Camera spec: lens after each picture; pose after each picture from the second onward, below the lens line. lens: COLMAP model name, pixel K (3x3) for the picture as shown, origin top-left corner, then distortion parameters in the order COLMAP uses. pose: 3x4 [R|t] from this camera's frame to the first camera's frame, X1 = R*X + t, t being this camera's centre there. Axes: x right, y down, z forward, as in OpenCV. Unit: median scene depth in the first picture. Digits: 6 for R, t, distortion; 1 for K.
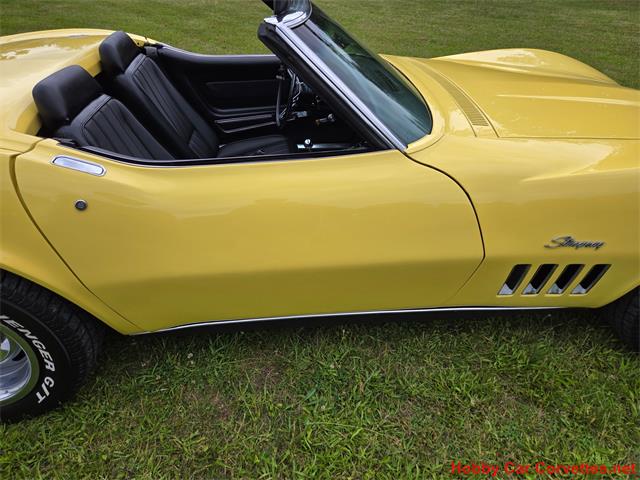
lens RADIAL K [[444.4, 0, 320.0], [0, 444.4, 240.0], [0, 0, 1]] dist [0.063600, -0.029705]
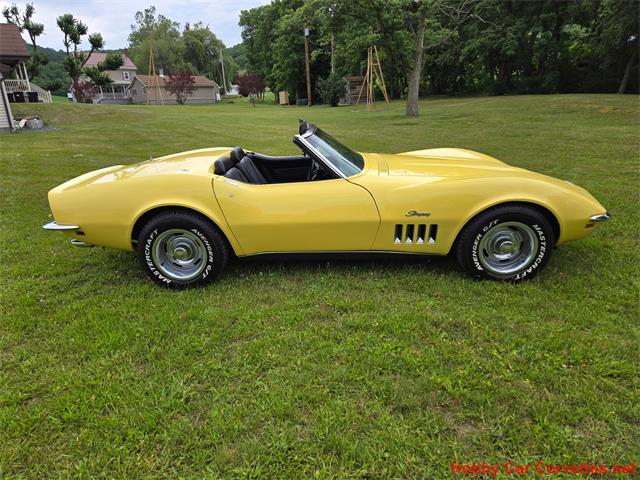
lens RADIAL K [[423.3, 0, 309.1], [0, 423.3, 238.9], [0, 0, 1]] dist [0.062434, -0.046936]
pose [[0.986548, -0.009065, -0.163221, 0.356516], [-0.030470, 0.970767, -0.238082, 0.695204], [0.160608, 0.239853, 0.957432, -1.241038]]
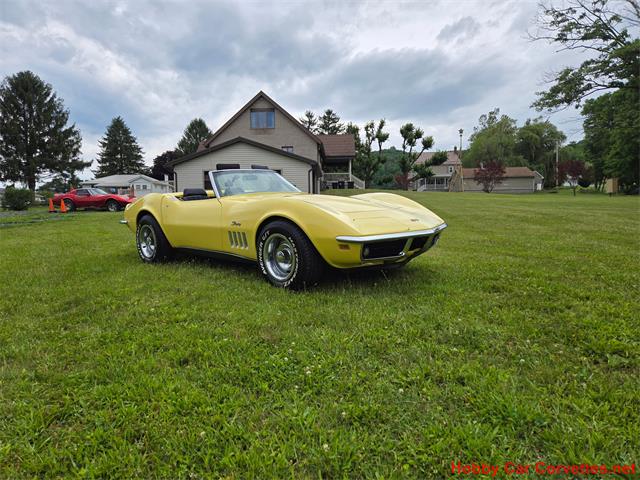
lens RADIAL K [[423.3, 0, 309.1], [0, 423.3, 238.9], [0, 0, 1]] dist [0.062434, -0.046936]
pose [[0.614666, 0.036841, -0.787927, 3.263190], [-0.394626, 0.879273, -0.266738, 0.703243], [0.682976, 0.474891, 0.554998, -0.278100]]
